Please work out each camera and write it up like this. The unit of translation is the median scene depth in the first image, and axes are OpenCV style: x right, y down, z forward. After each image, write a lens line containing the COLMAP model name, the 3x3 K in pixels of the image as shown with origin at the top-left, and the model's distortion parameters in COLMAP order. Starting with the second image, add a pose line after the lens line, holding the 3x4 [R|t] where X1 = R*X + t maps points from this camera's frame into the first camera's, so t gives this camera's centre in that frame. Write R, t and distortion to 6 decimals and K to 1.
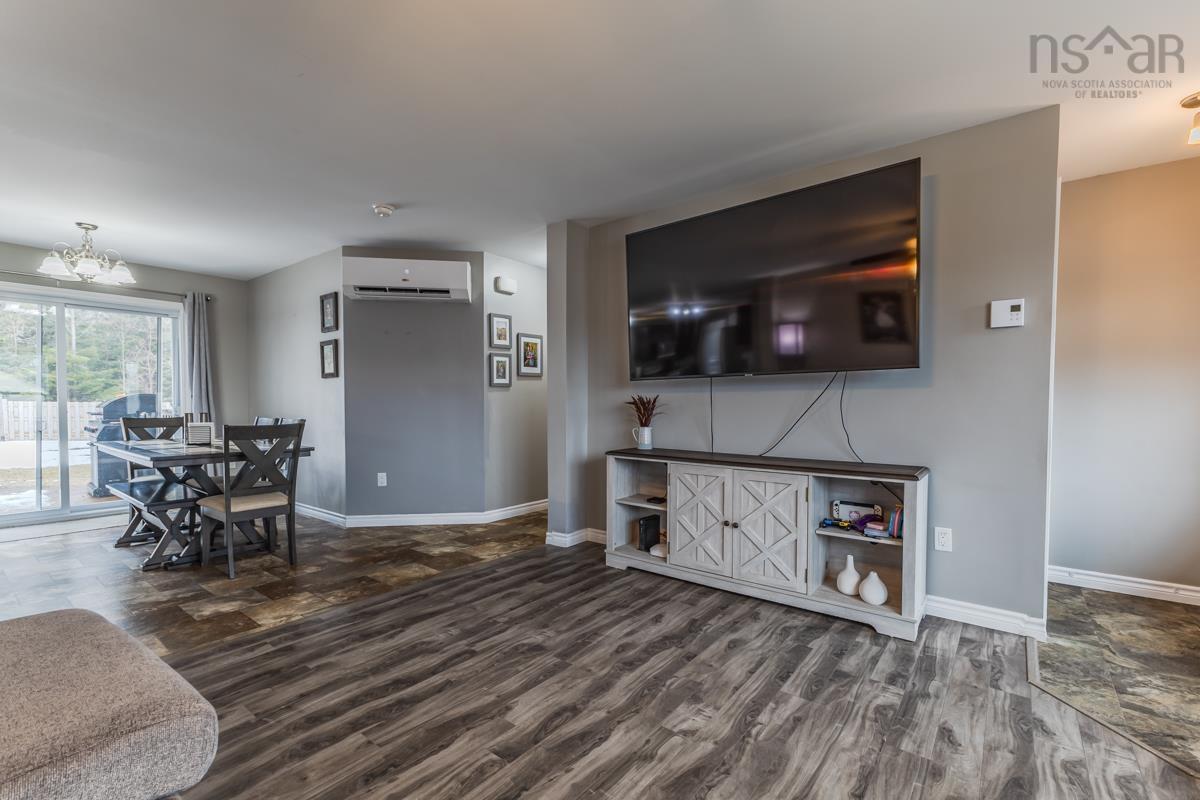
lens RADIAL K [[522.0, 0, 604.1], [0, 522.0, 421.0], [0, 0, 1]] dist [0.011778, -0.004026]
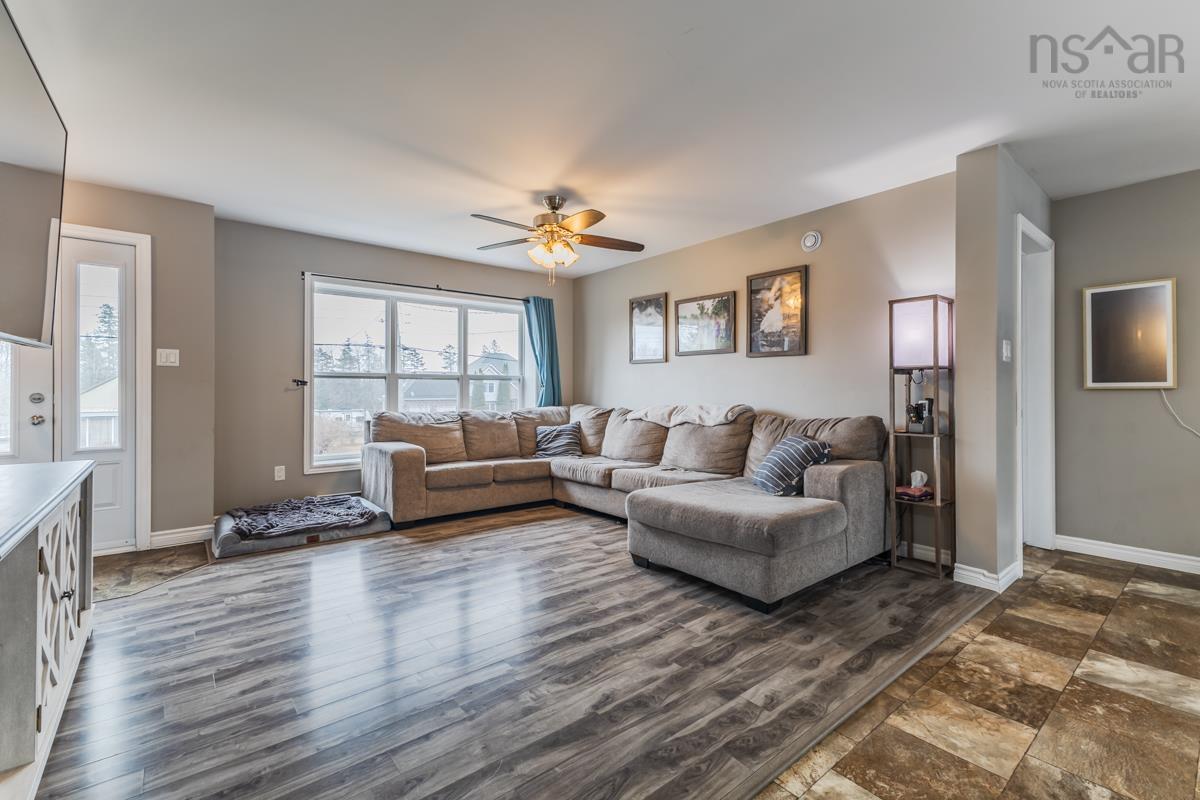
lens RADIAL K [[522.0, 0, 599.0], [0, 522.0, 386.2], [0, 0, 1]] dist [0.011778, -0.004026]
pose [[-0.973647, -0.001260, 0.228056, -0.555435], [0.004699, 0.999662, 0.025586, -0.056415], [-0.228011, 0.025984, -0.973312, 1.691011]]
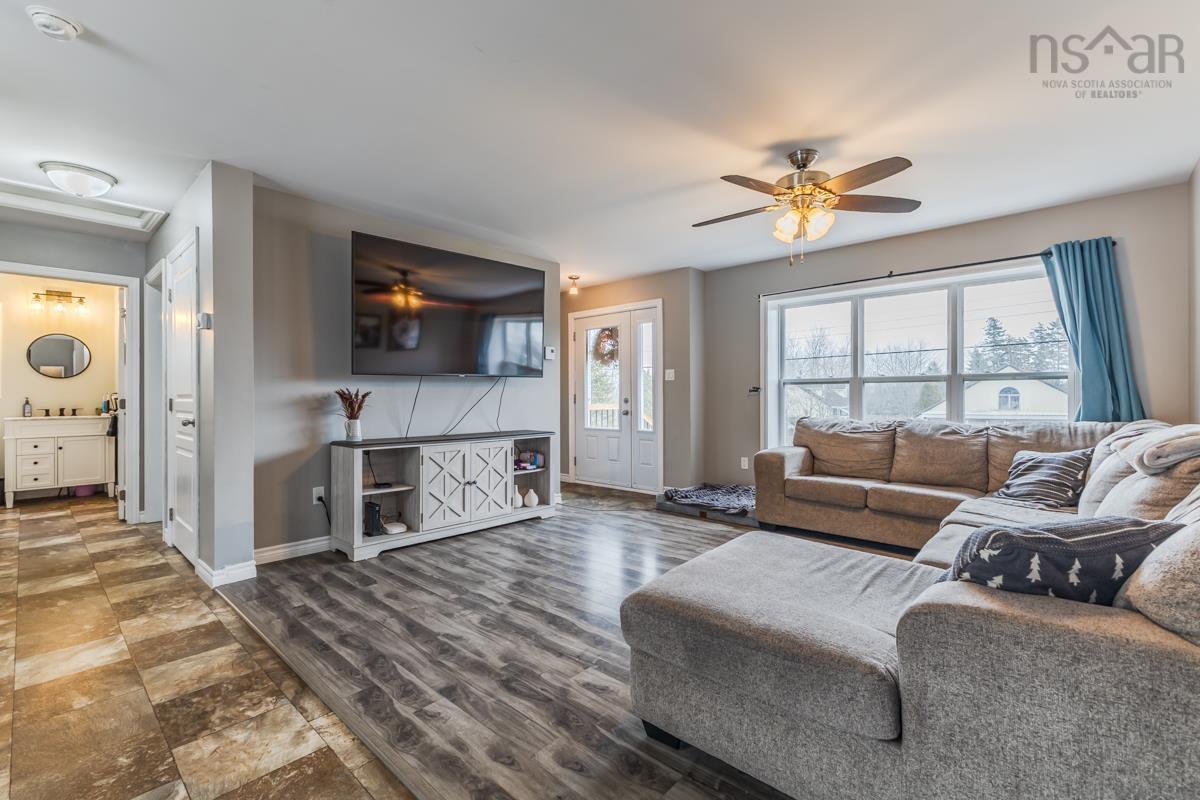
lens RADIAL K [[522.0, 0, 603.7], [0, 522.0, 398.1], [0, 0, 1]] dist [0.011778, -0.004026]
pose [[0.080743, -0.007370, 0.996708, -1.316151], [0.037685, 0.999280, 0.004336, -0.024438], [-0.996022, 0.037210, 0.080963, 0.622035]]
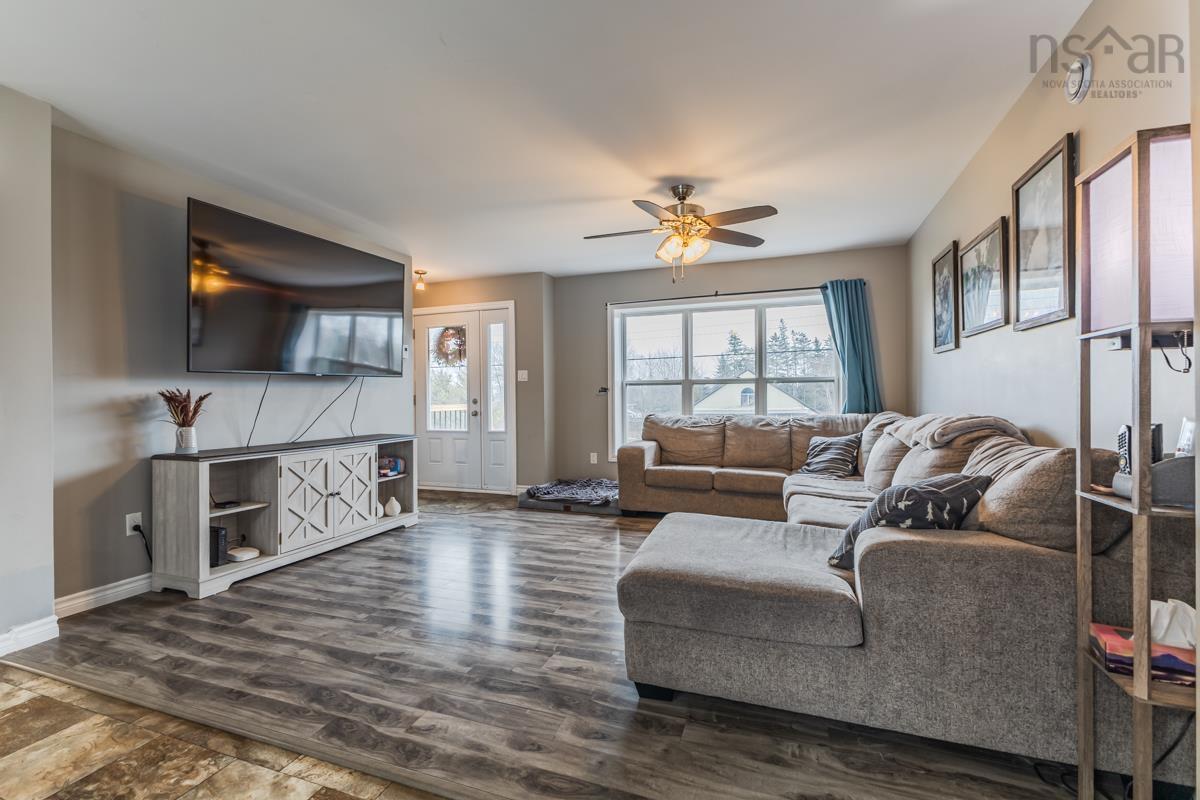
lens RADIAL K [[522.0, 0, 597.1], [0, 522.0, 399.6], [0, 0, 1]] dist [0.011778, -0.004026]
pose [[-0.301758, -0.008799, 0.953344, -1.345922], [0.040010, 0.998960, 0.021884, -0.036358], [-0.952545, 0.044747, -0.301092, 0.905694]]
